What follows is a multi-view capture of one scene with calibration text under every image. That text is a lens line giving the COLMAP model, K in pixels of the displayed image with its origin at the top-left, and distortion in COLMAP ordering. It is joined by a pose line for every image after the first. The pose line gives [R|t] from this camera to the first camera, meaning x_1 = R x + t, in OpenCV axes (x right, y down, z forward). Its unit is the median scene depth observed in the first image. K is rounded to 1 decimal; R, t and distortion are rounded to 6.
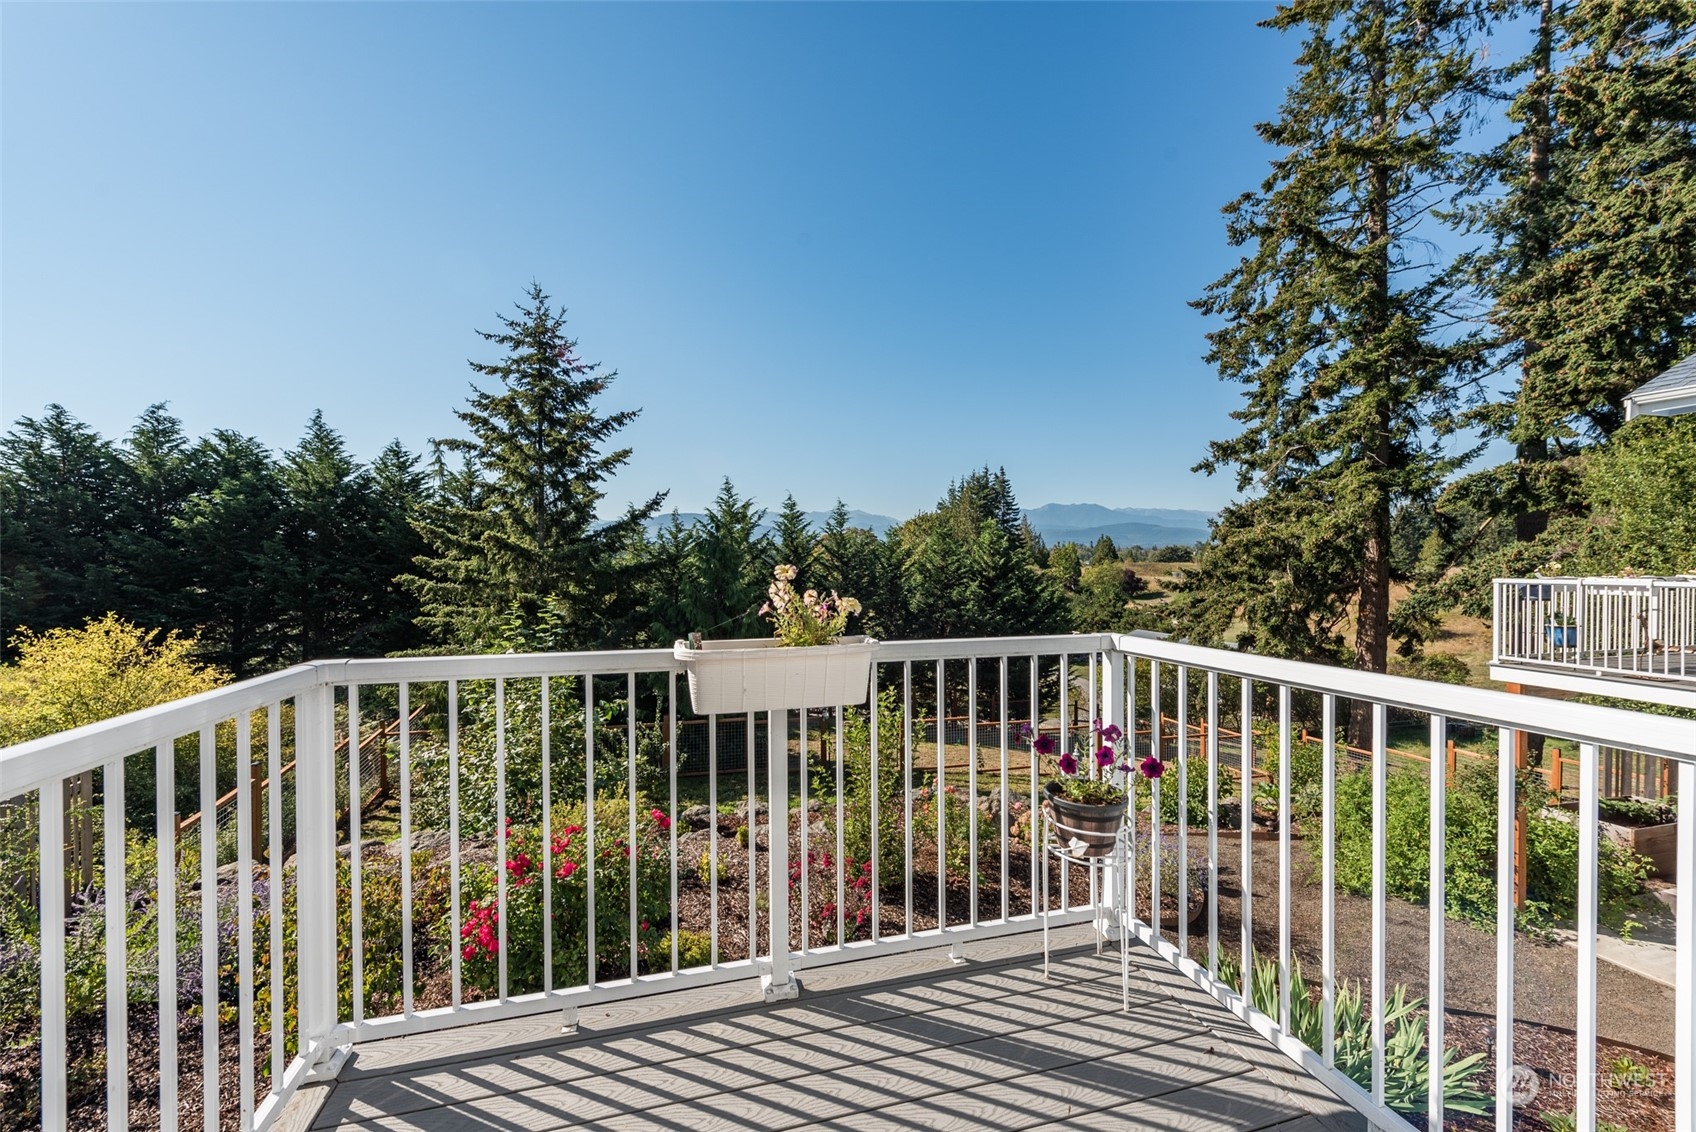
lens RADIAL K [[669.4, 0, 853.5], [0, 669.4, 573.4], [0, 0, 1]] dist [0.018623, -0.000483]
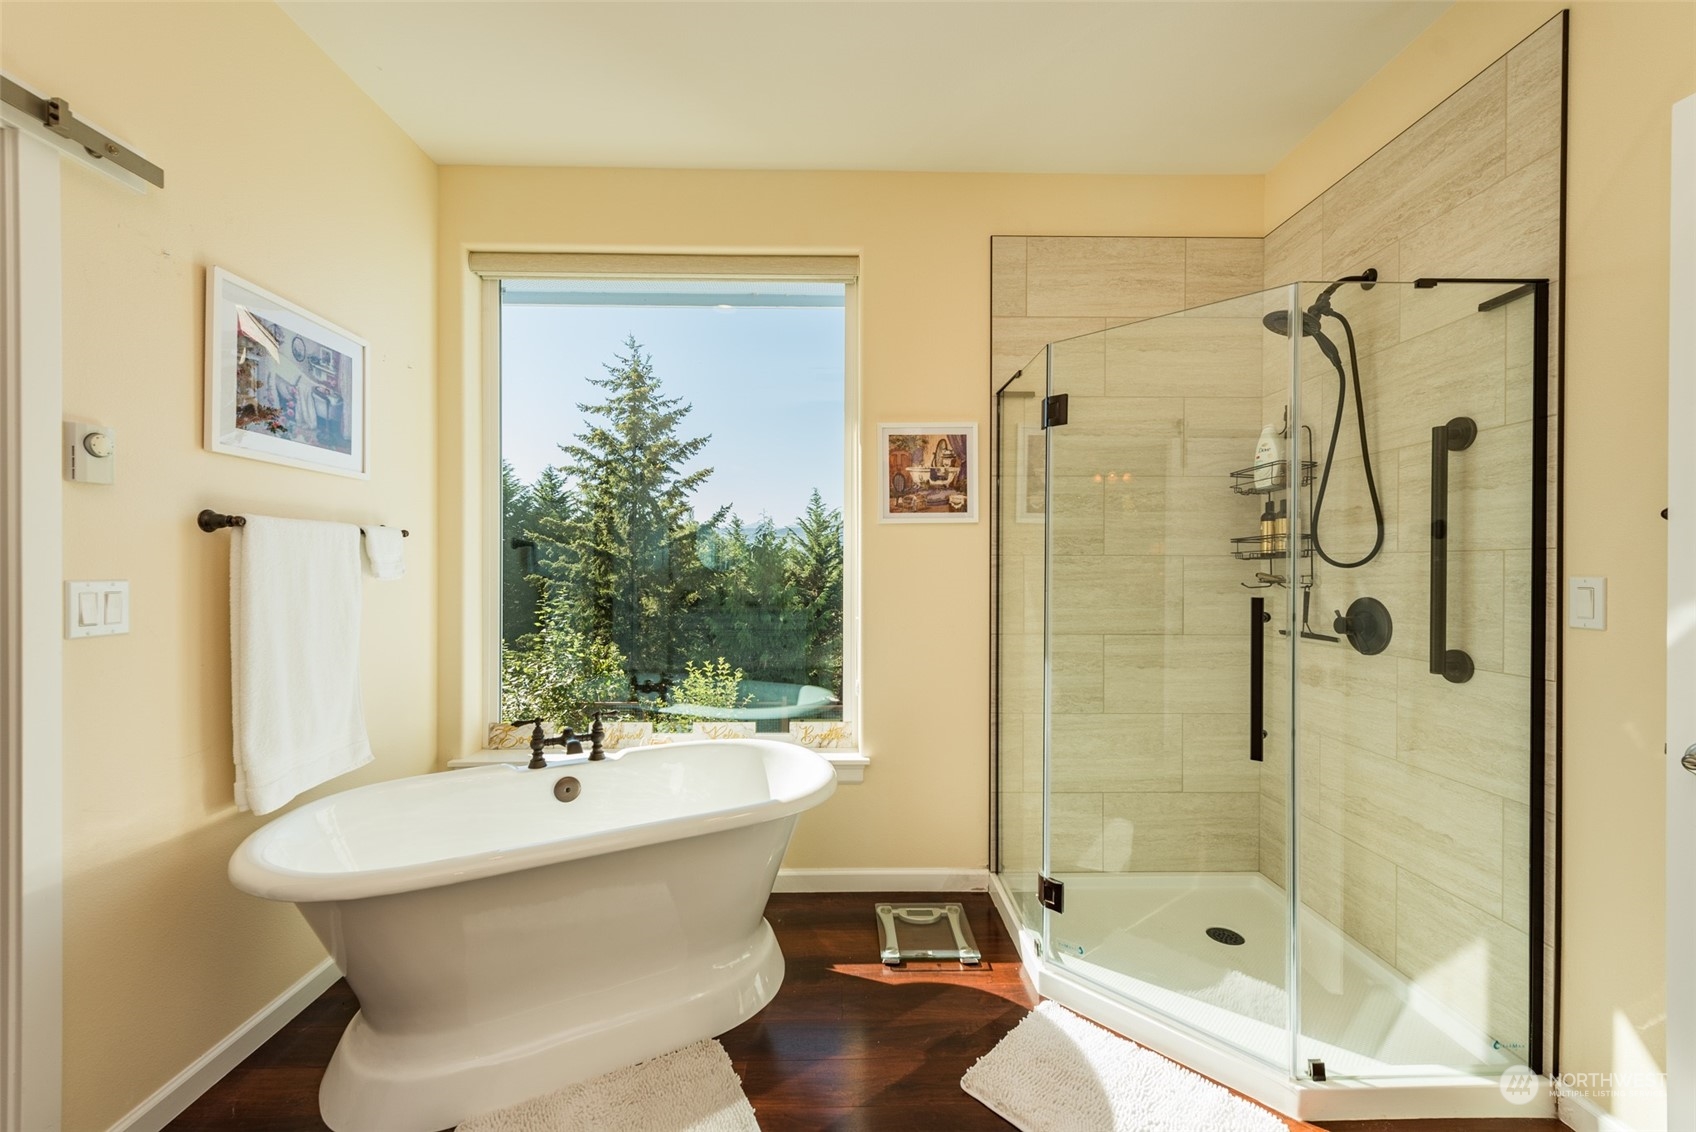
lens RADIAL K [[669.4, 0, 846.2], [0, 669.4, 572.6], [0, 0, 1]] dist [0.018623, -0.000483]
pose [[0.964252, 0.011300, -0.264747, 0.222288], [-0.013250, 0.999897, -0.005580, -0.002036], [0.264657, 0.008888, 0.964302, -0.058859]]
